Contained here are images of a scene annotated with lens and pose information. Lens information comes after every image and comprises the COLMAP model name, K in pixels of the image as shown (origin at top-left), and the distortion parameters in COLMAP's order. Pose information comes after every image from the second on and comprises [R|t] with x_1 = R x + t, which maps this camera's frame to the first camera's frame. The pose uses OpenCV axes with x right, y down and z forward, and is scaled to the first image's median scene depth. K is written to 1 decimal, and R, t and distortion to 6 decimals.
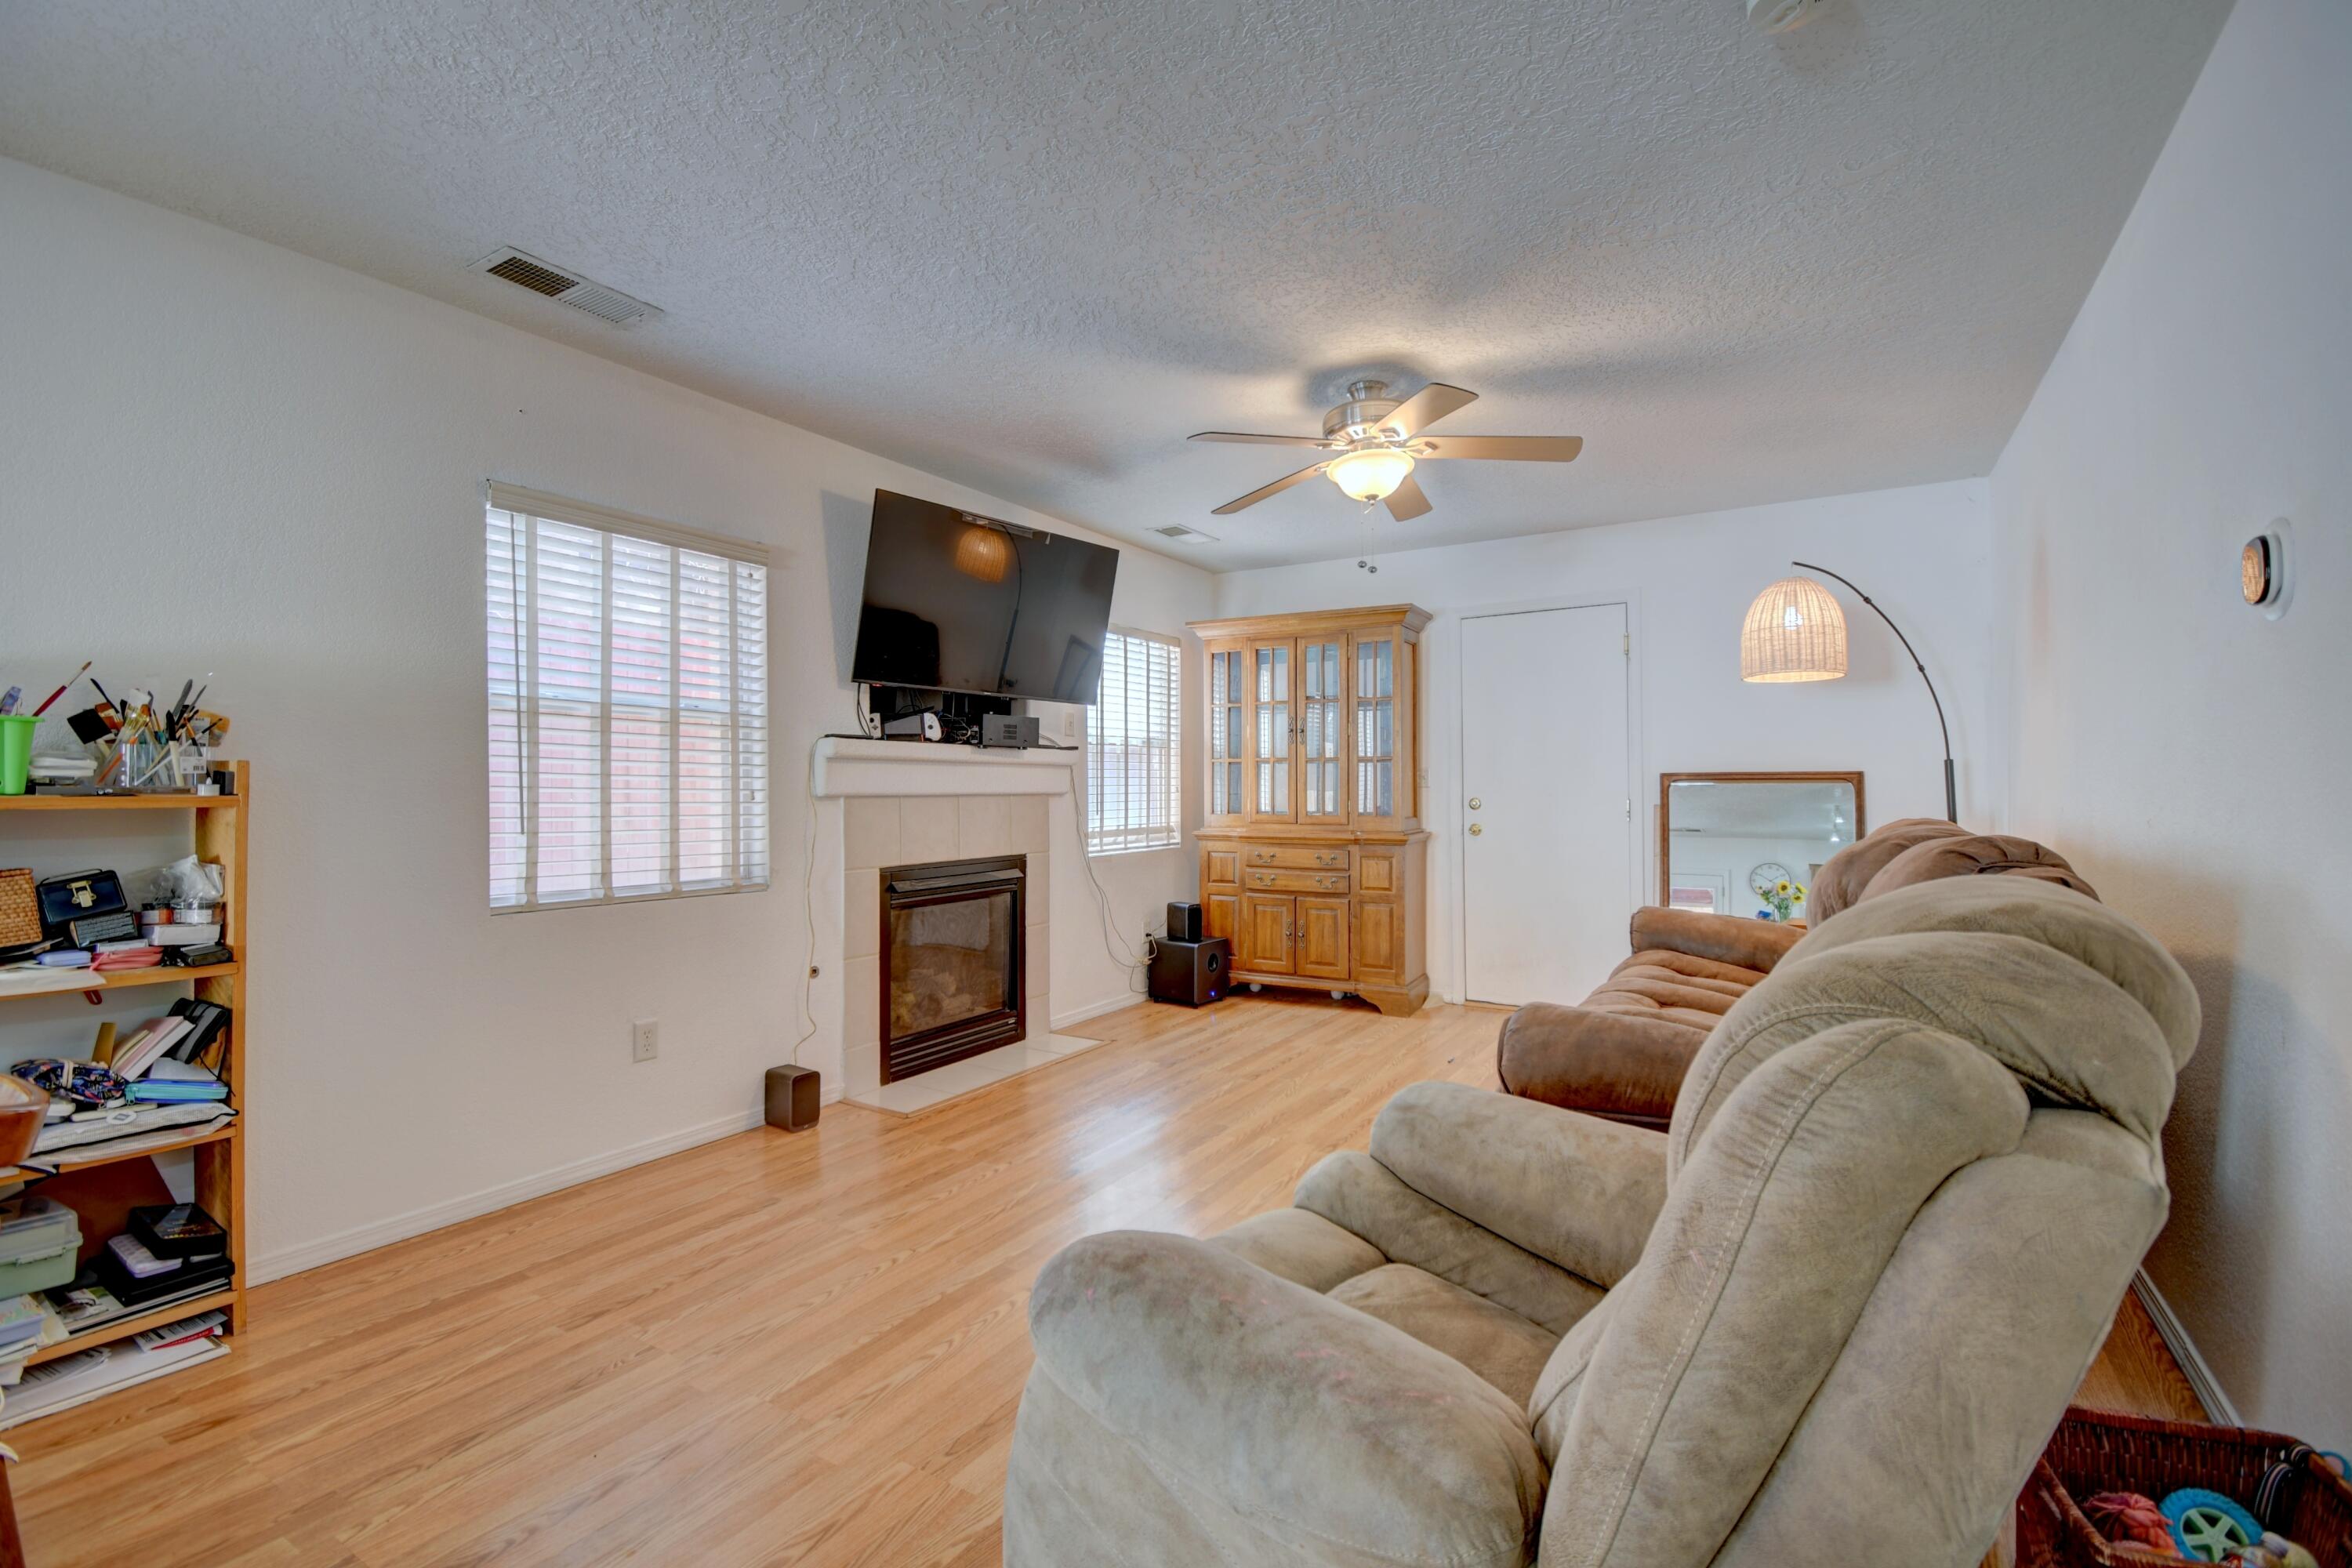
lens RADIAL K [[1048.4, 0, 1172.7], [0, 1048.4, 781.1], [0, 0, 1]] dist [0.000996, -0.000404]
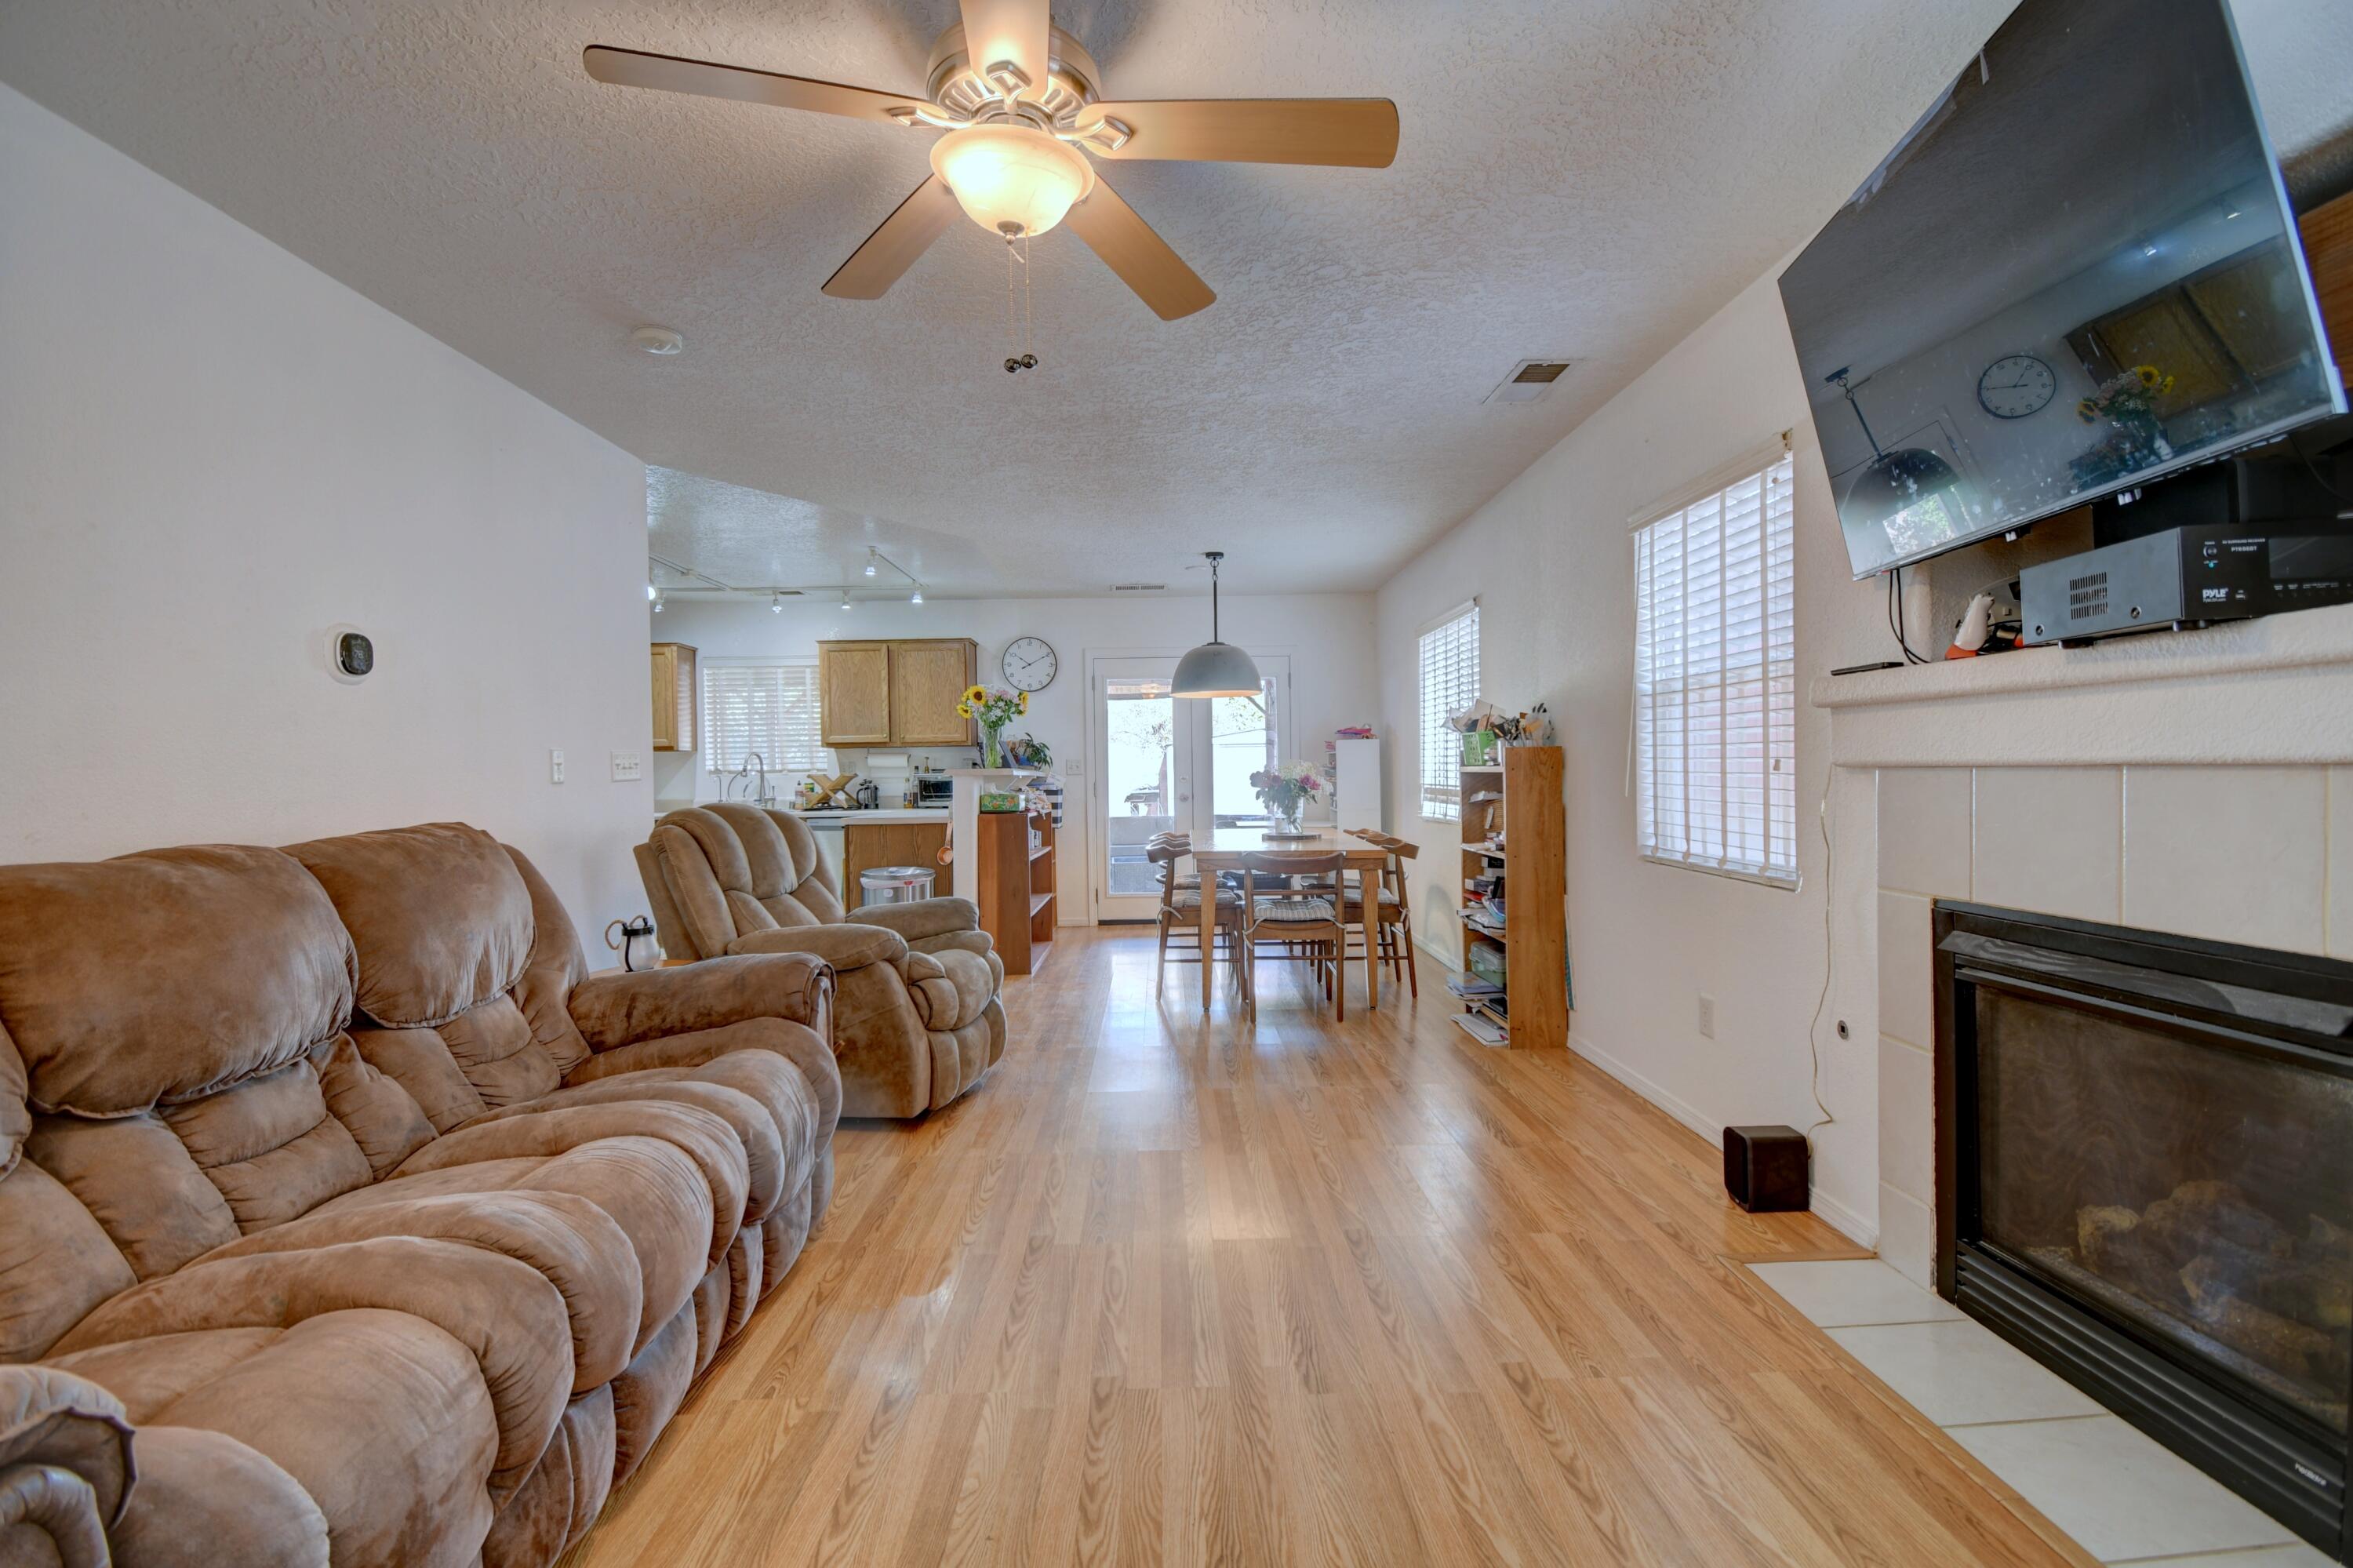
lens RADIAL K [[1048.9, 0, 1172.7], [0, 1048.9, 783.1], [0, 0, 1]] dist [0.000996, -0.000404]
pose [[-0.840239, 0.027017, -0.541543, 0.357530], [0.023432, 0.999634, 0.013515, 0.007022], [0.541710, -0.001334, -0.840564, 1.283044]]
